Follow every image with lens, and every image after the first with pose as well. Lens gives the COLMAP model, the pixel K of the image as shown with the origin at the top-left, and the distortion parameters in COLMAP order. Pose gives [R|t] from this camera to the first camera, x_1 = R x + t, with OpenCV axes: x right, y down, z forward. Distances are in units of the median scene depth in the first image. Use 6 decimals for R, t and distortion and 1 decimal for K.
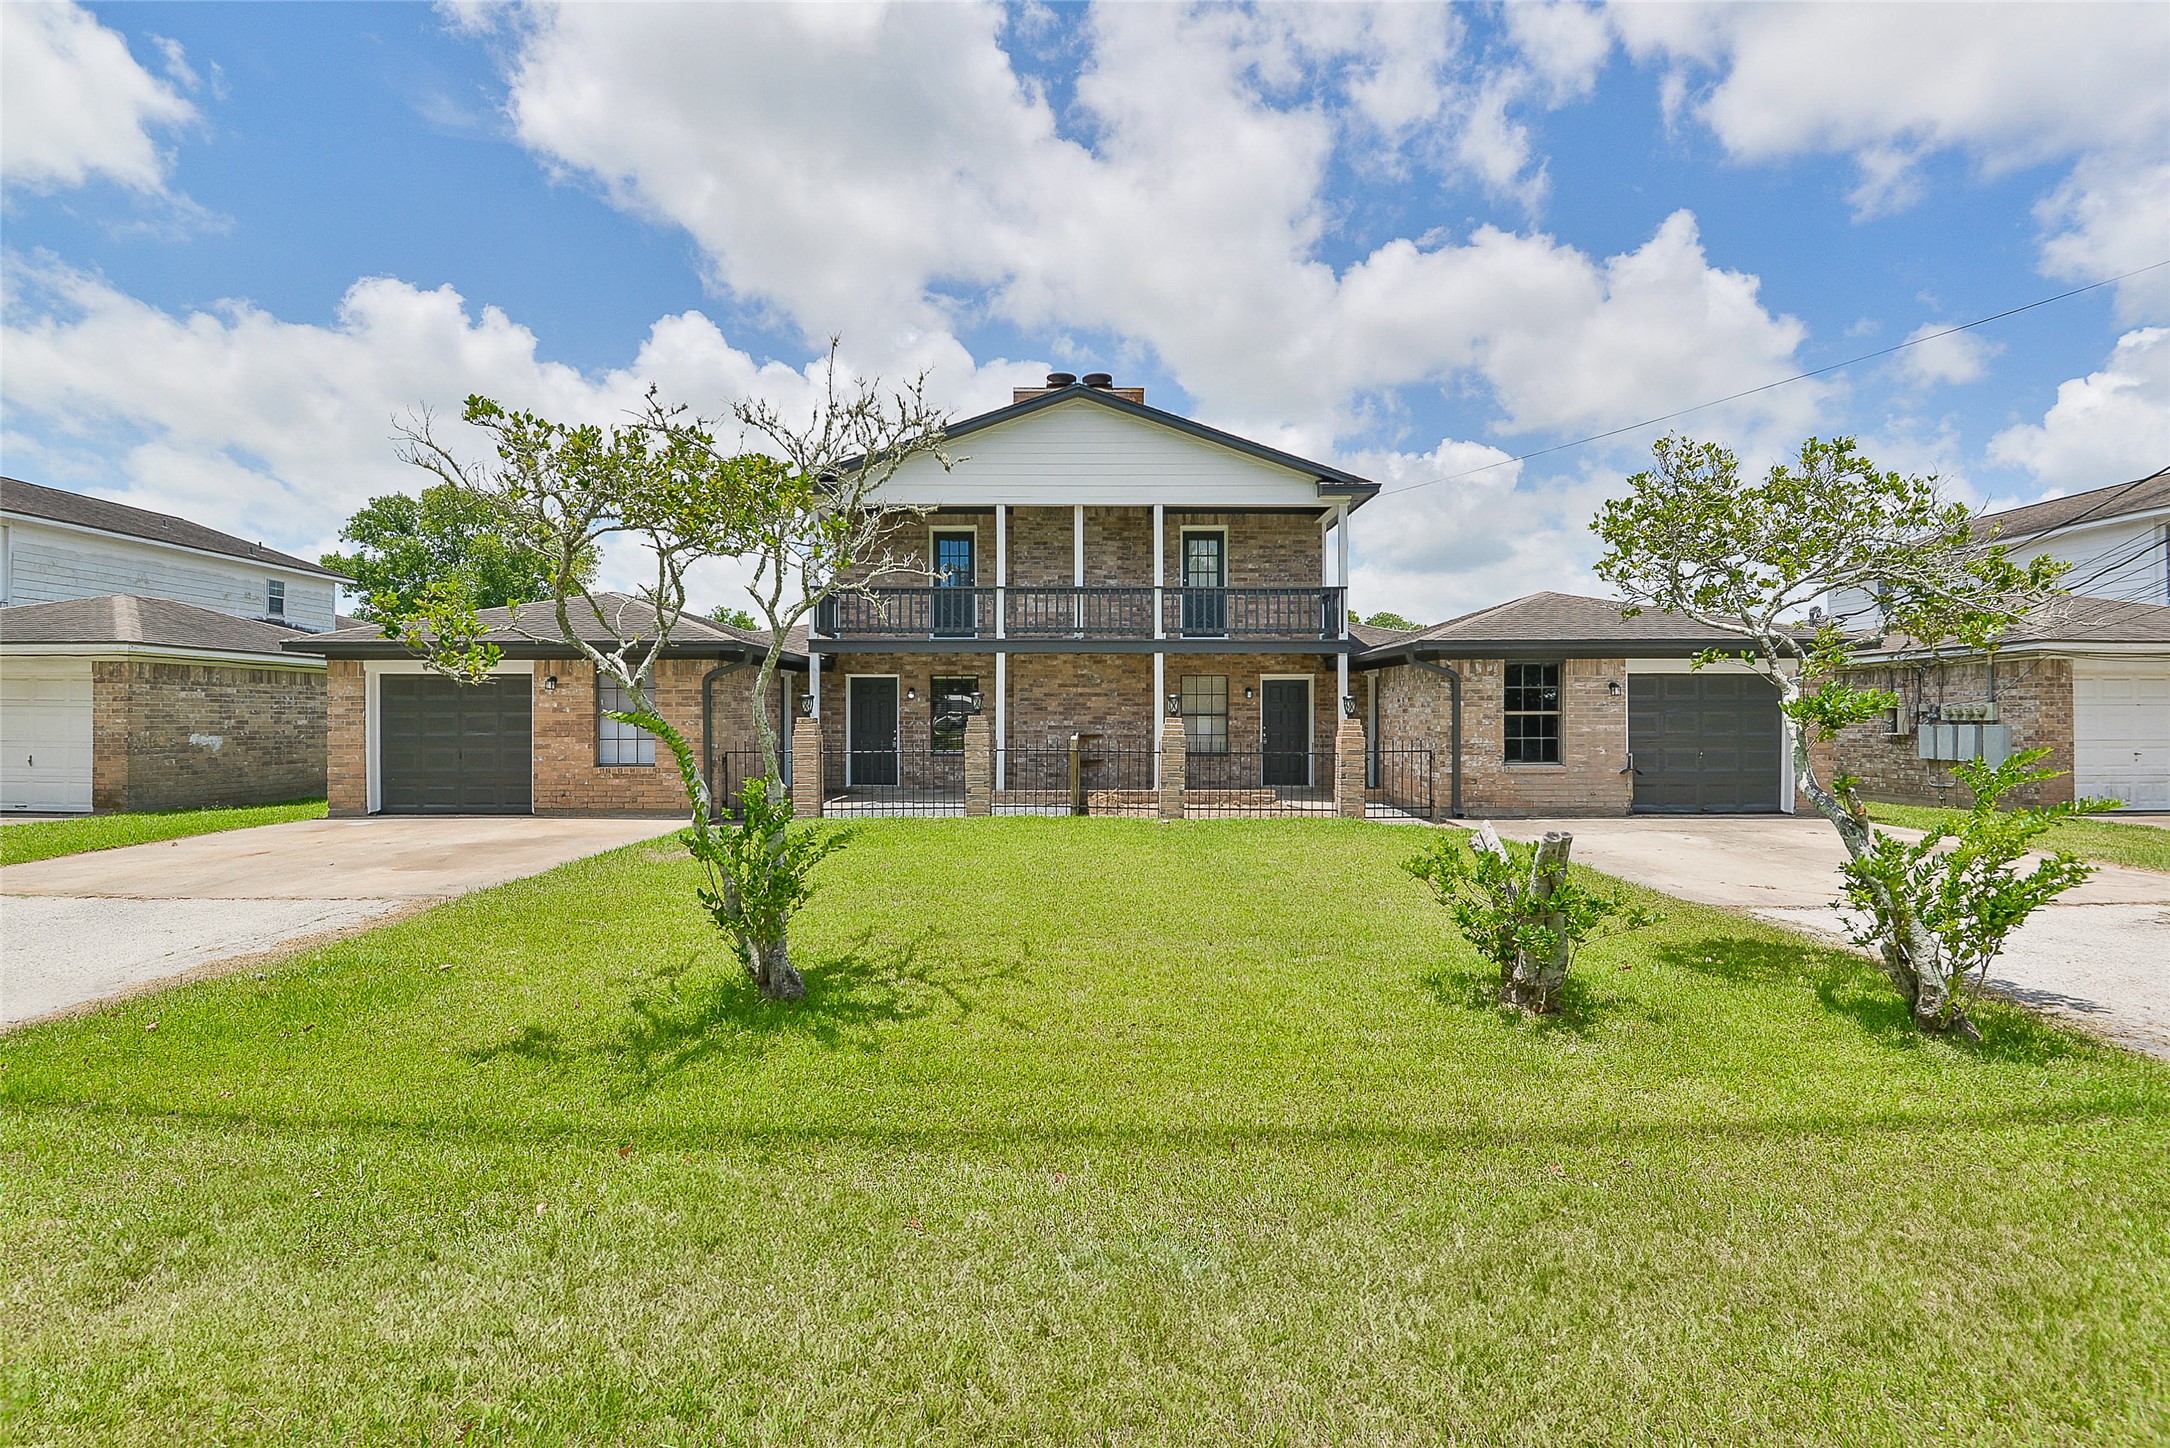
lens RADIAL K [[995.7, 0, 1071.7], [0, 995.7, 717.8], [0, 0, 1]] dist [-0.012466, -0.008516]
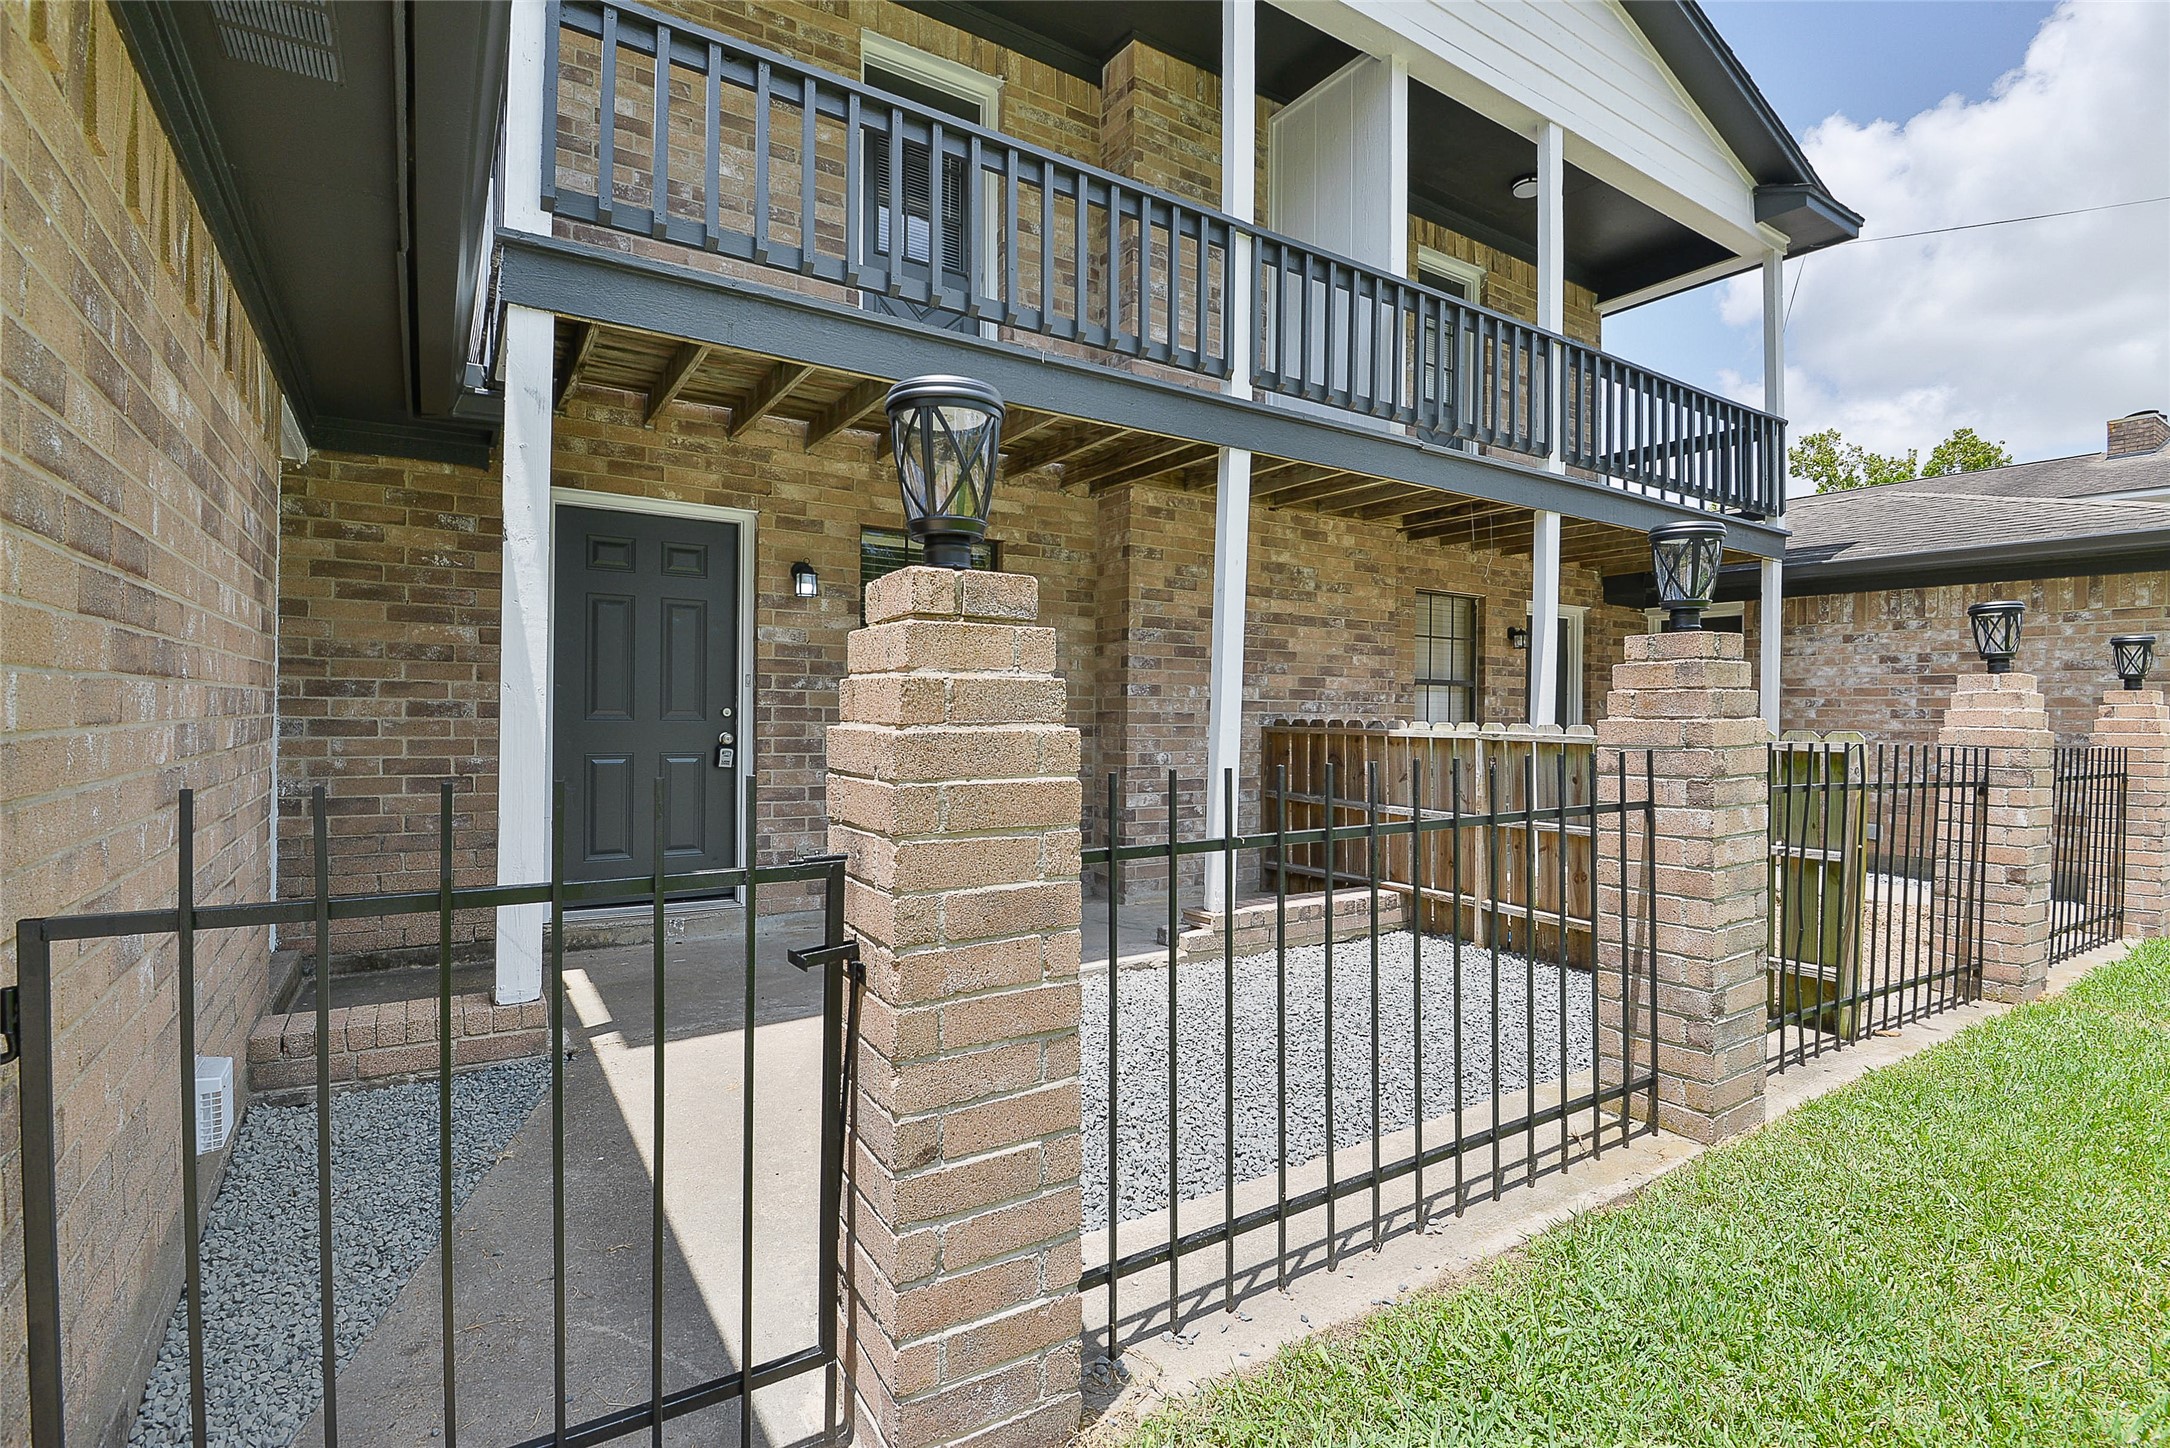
lens RADIAL K [[995.7, 0, 1044.8], [0, 995.7, 723.0], [0, 0, 1]] dist [-0.012466, -0.008516]
pose [[0.843546, 0.006094, 0.537023, -0.298437], [-0.009910, 0.999942, 0.004218, 0.017015], [-0.536966, -0.008880, 0.843557, 0.836516]]
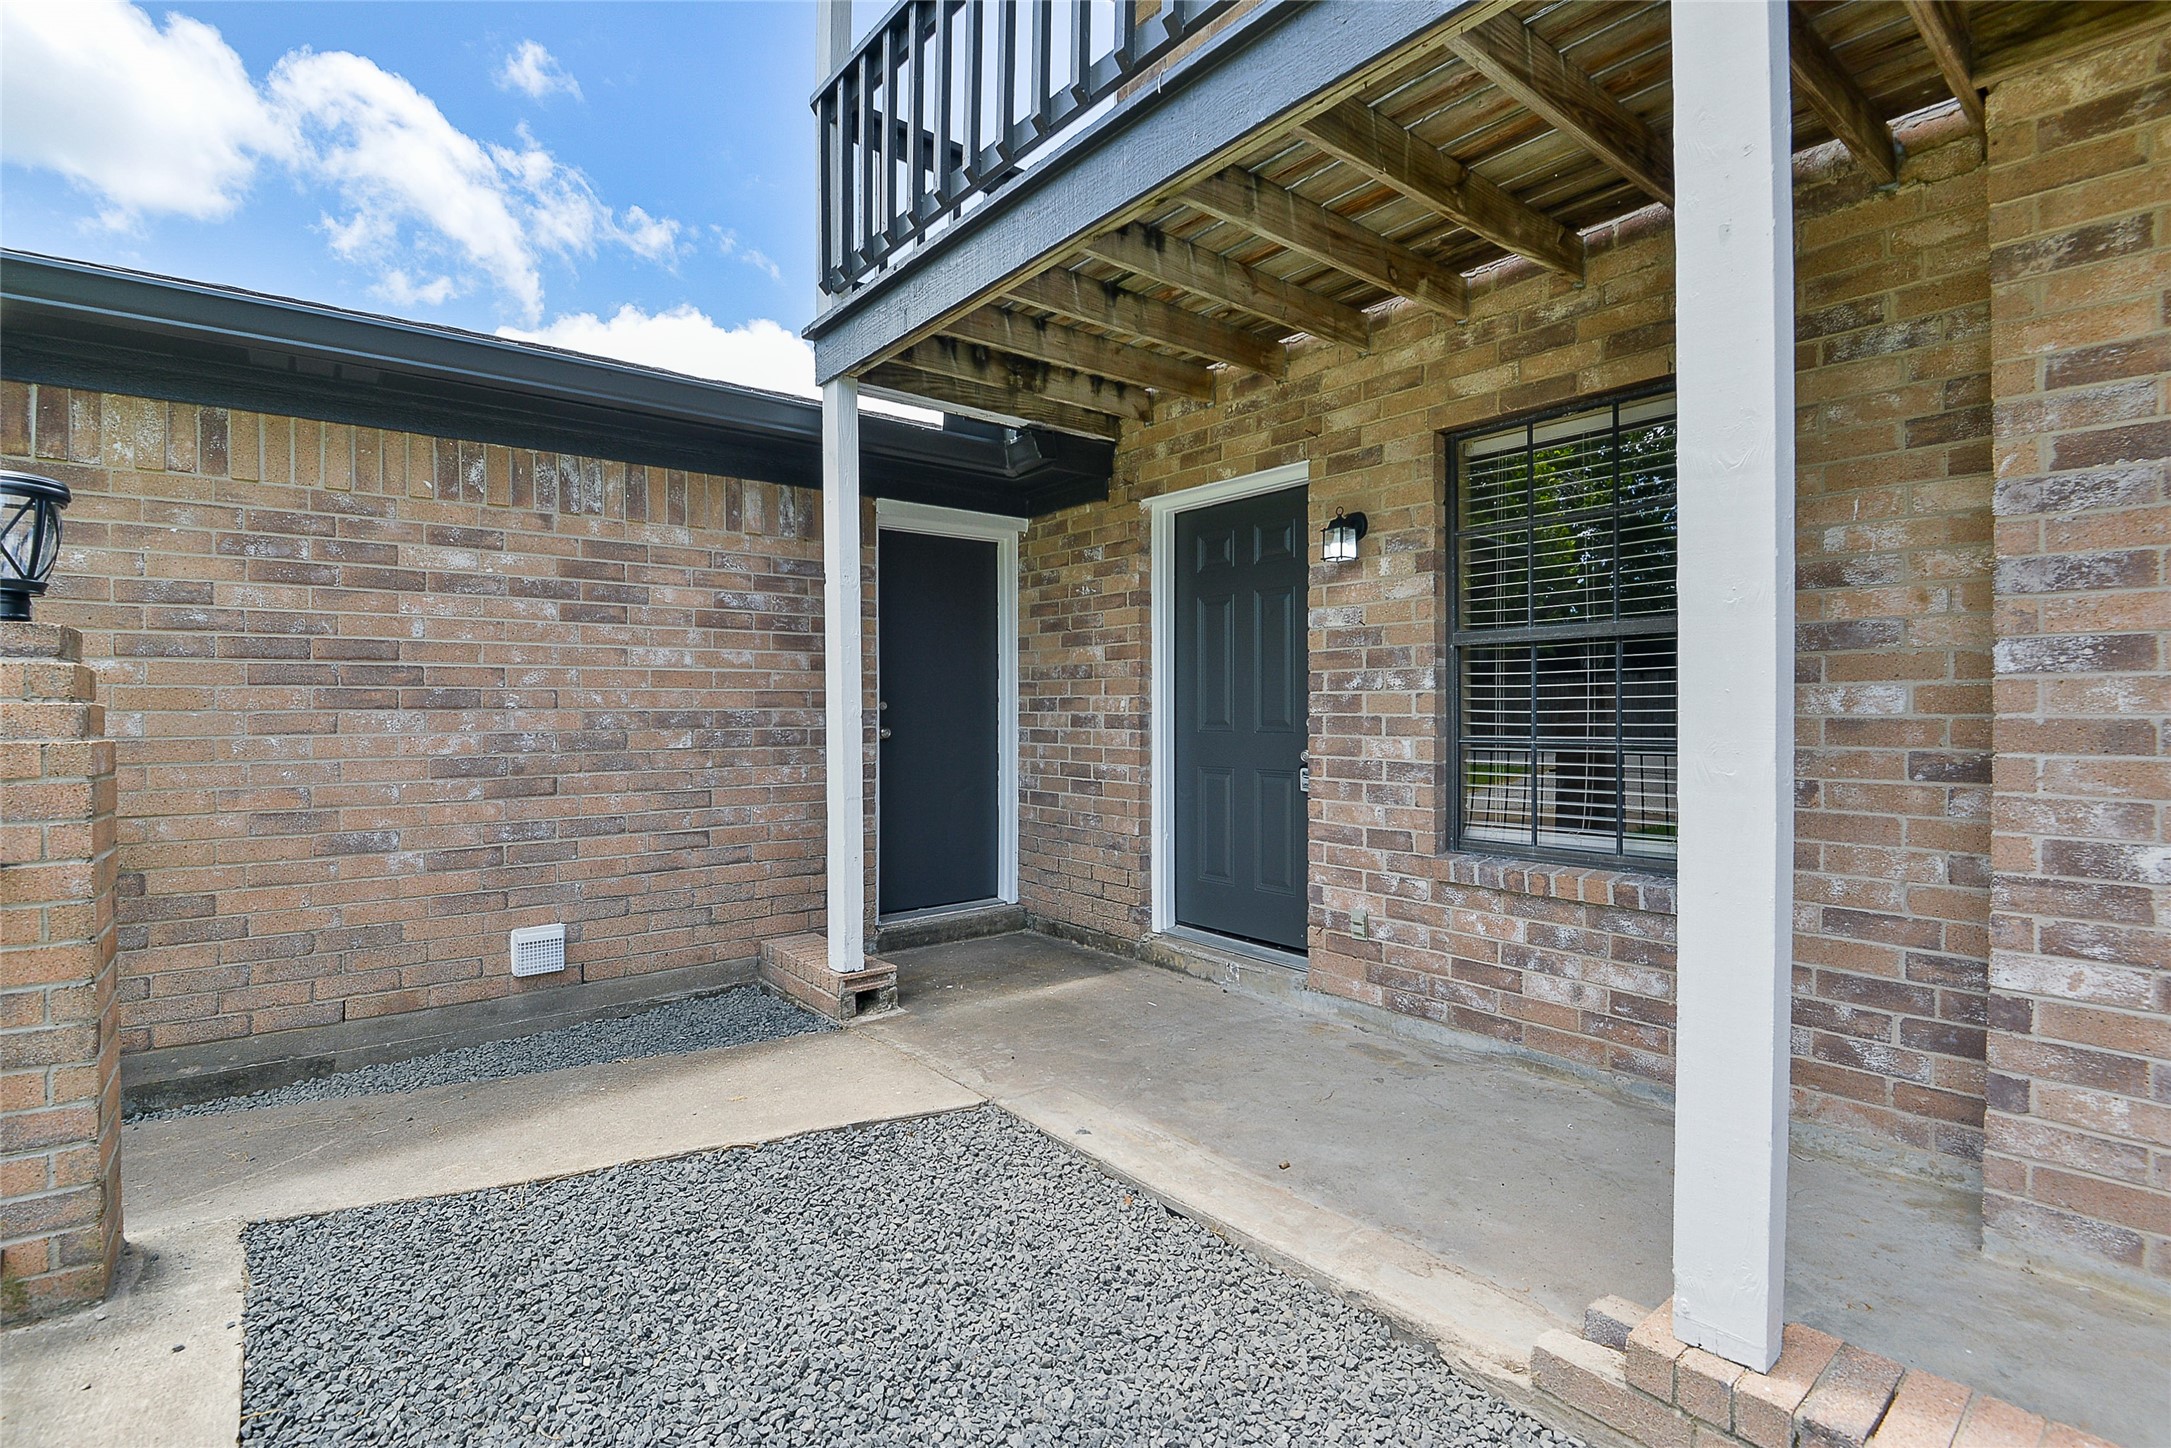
lens RADIAL K [[996.2, 0, 1084.5], [0, 996.2, 717.5], [0, 0, 1]] dist [-0.012466, -0.008516]
pose [[0.641349, 0.004039, -0.767238, -0.044158], [0.000733, 0.999982, 0.005878, 0.012987], [0.767249, -0.004332, 0.641335, 0.960412]]
